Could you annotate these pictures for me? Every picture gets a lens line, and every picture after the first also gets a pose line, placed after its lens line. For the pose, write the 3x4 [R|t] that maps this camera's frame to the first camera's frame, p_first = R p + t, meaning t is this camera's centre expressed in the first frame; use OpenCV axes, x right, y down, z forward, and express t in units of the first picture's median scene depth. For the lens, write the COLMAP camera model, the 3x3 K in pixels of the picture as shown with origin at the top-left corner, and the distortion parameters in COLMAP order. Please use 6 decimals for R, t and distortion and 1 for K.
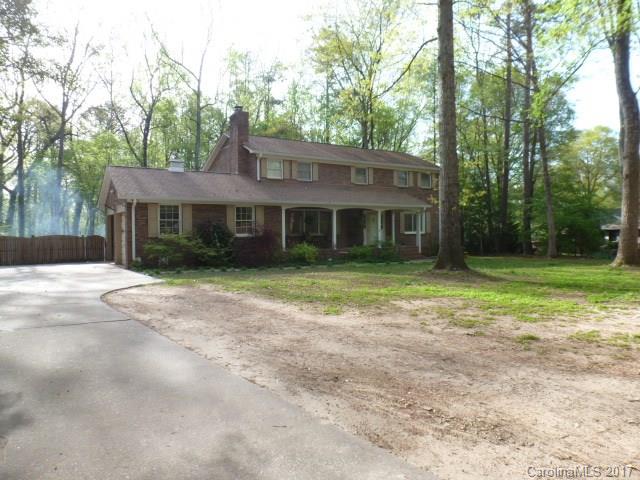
lens RADIAL K [[459.3, 0, 318.9], [0, 459.3, 239.1], [0, 0, 1]] dist [-0.069026, 0.021995]
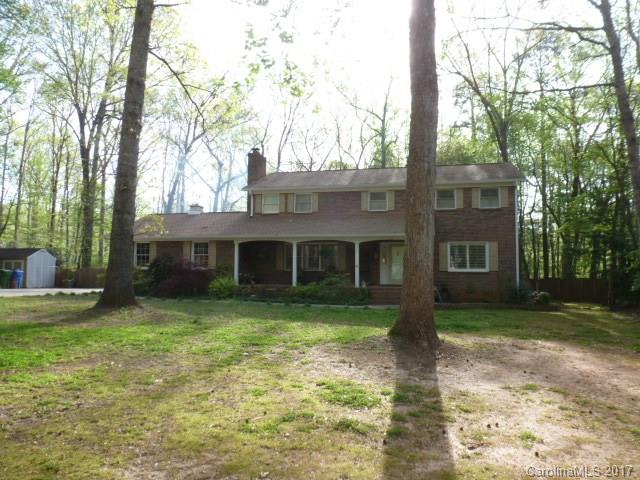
lens RADIAL K [[459.3, 0, 323.7], [0, 459.3, 237.8], [0, 0, 1]] dist [-0.069026, 0.021995]
pose [[0.703543, -0.038581, -0.709605, 0.663953], [-0.026826, 0.996372, -0.080769, -0.002287], [0.710146, 0.075860, 0.699955, 0.384180]]
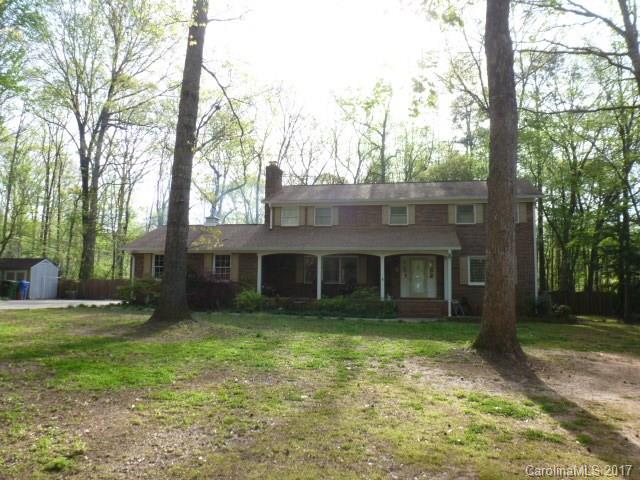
lens RADIAL K [[459.3, 0, 321.7], [0, 459.3, 239.0], [0, 0, 1]] dist [-0.069026, 0.021995]
pose [[0.734367, -0.048721, -0.677002, 0.606200], [-0.031028, 0.993968, -0.105189, -0.001887], [0.678044, 0.098253, 0.728425, 0.319609]]
